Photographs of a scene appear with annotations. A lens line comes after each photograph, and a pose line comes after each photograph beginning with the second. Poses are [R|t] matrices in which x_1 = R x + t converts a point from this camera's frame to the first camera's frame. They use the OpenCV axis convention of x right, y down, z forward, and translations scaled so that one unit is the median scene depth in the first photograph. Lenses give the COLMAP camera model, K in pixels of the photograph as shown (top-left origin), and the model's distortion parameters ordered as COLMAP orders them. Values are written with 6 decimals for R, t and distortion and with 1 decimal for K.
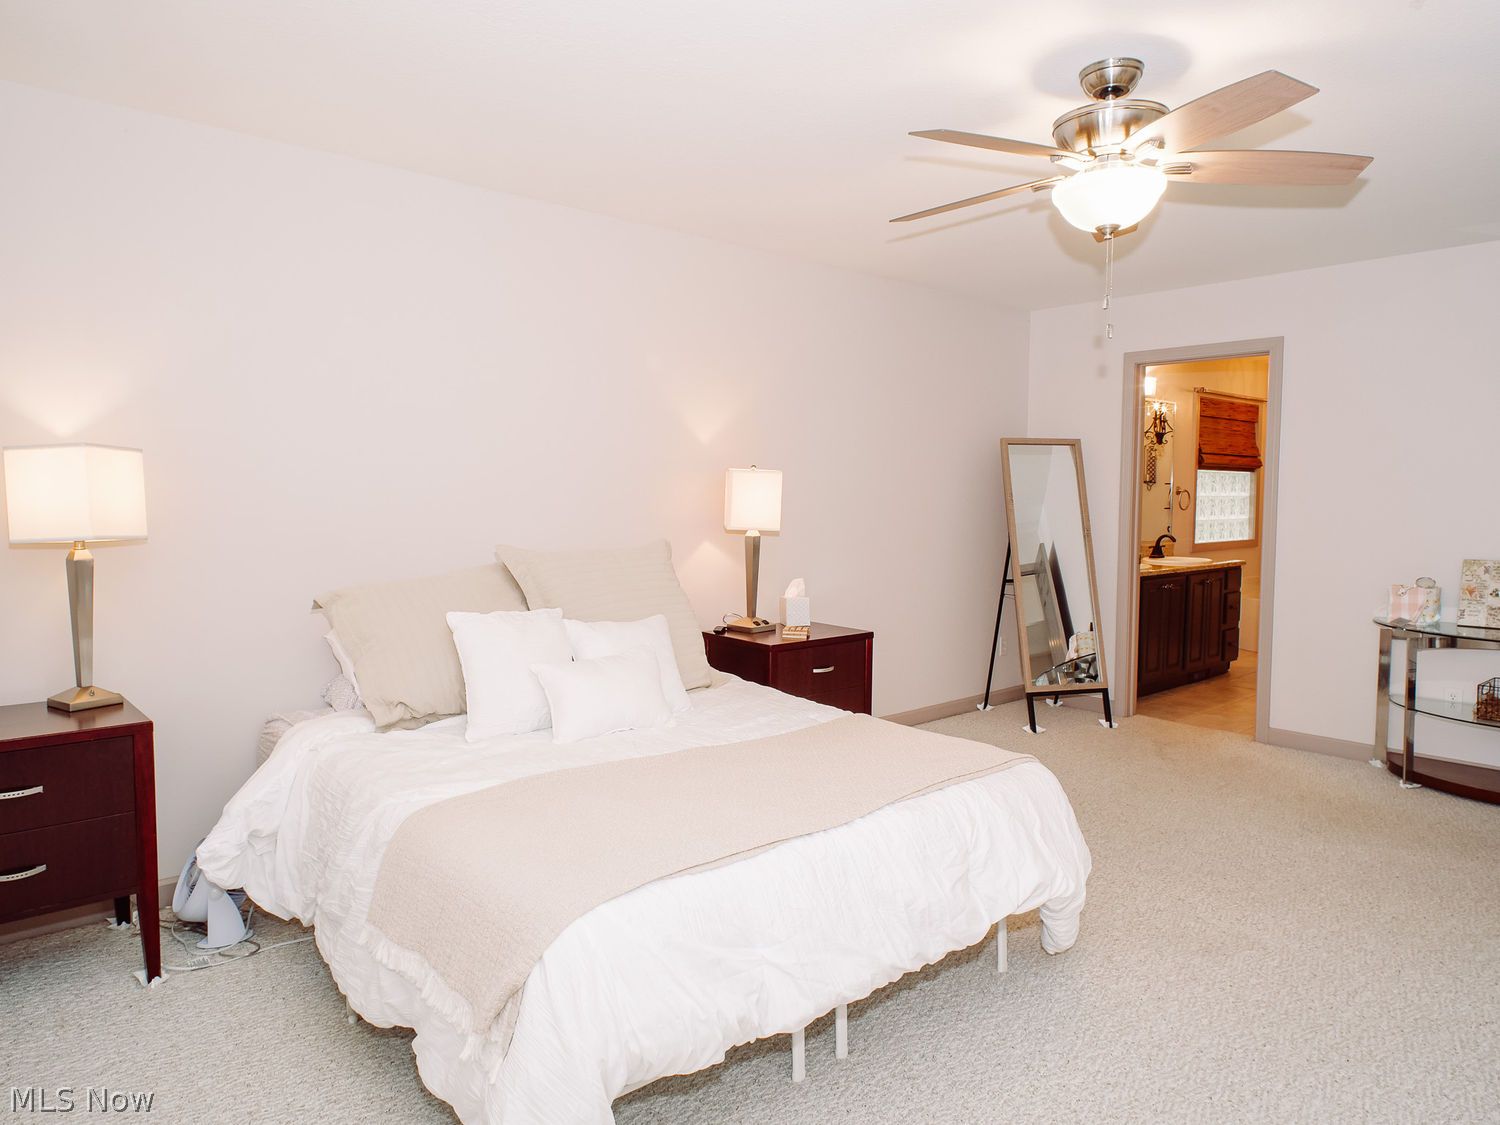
lens RADIAL K [[952.9, 0, 750.0], [0, 952.9, 562.5], [0, 0, 1]] dist [0.001796, -0.000782]
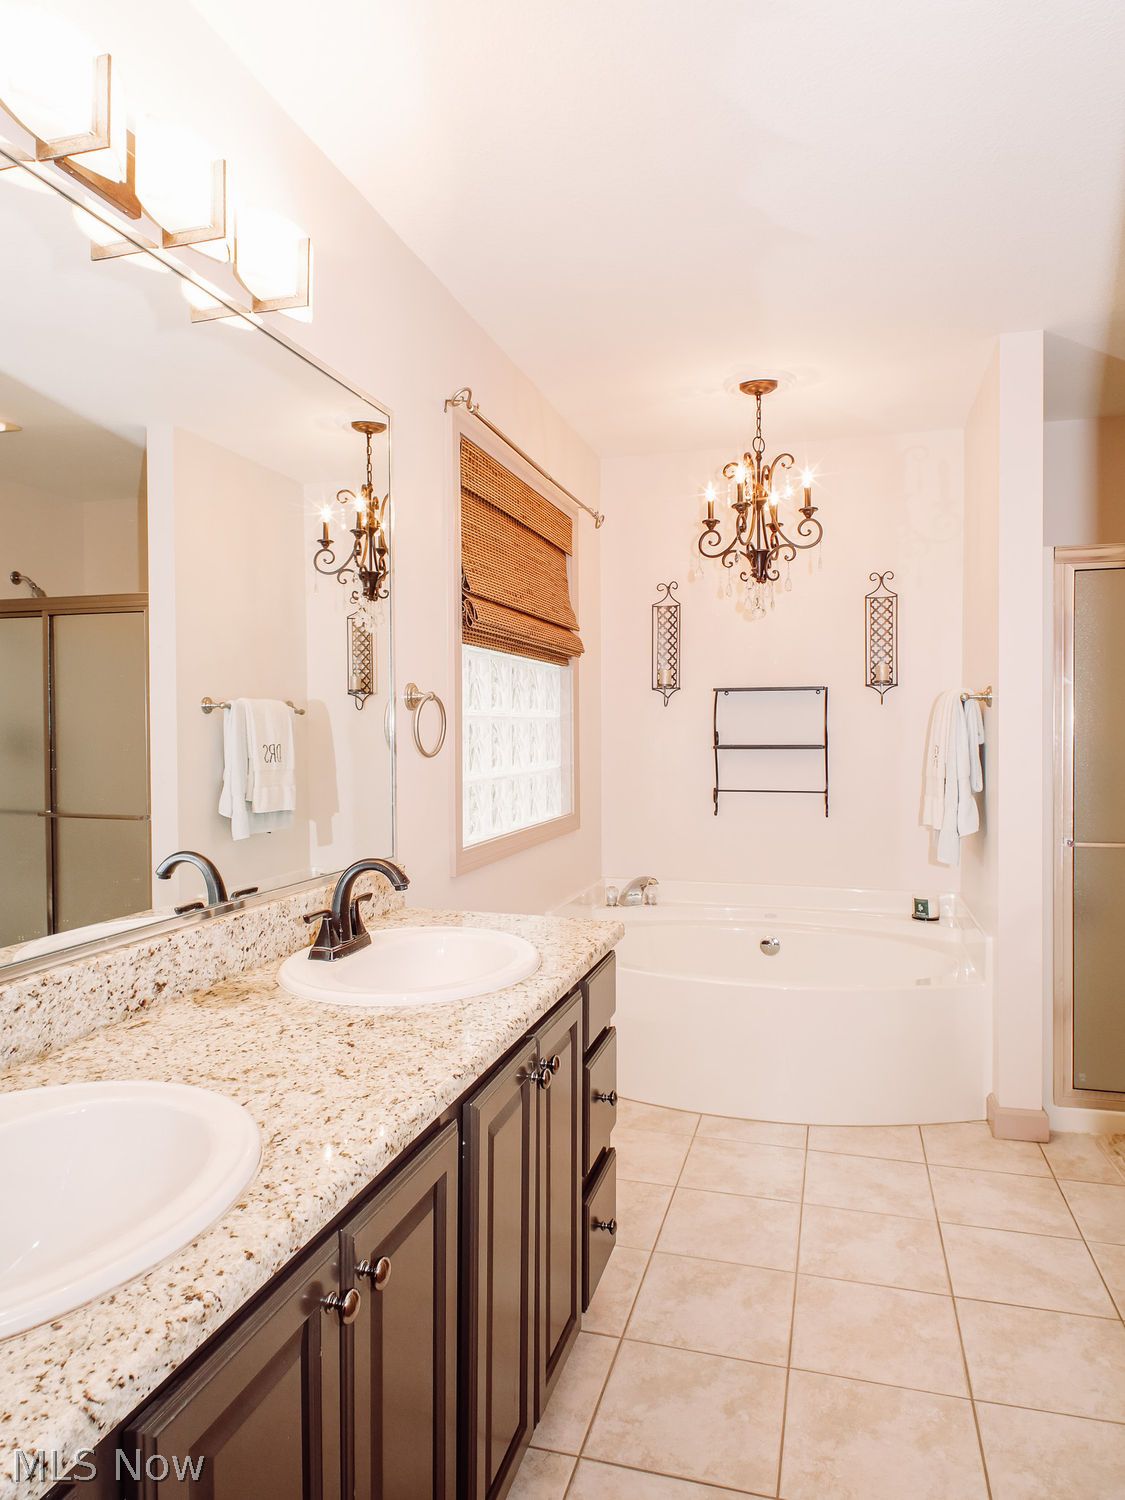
lens RADIAL K [[952.9, 0, 562.5], [0, 952.9, 750.0], [0, 0, 1]] dist [0.001796, -0.000782]
pose [[0.840900, -0.012441, 0.541048, 0.289376], [0.037054, 0.998713, -0.034626, -0.040392], [-0.539921, 0.049165, 0.840279, 0.640712]]
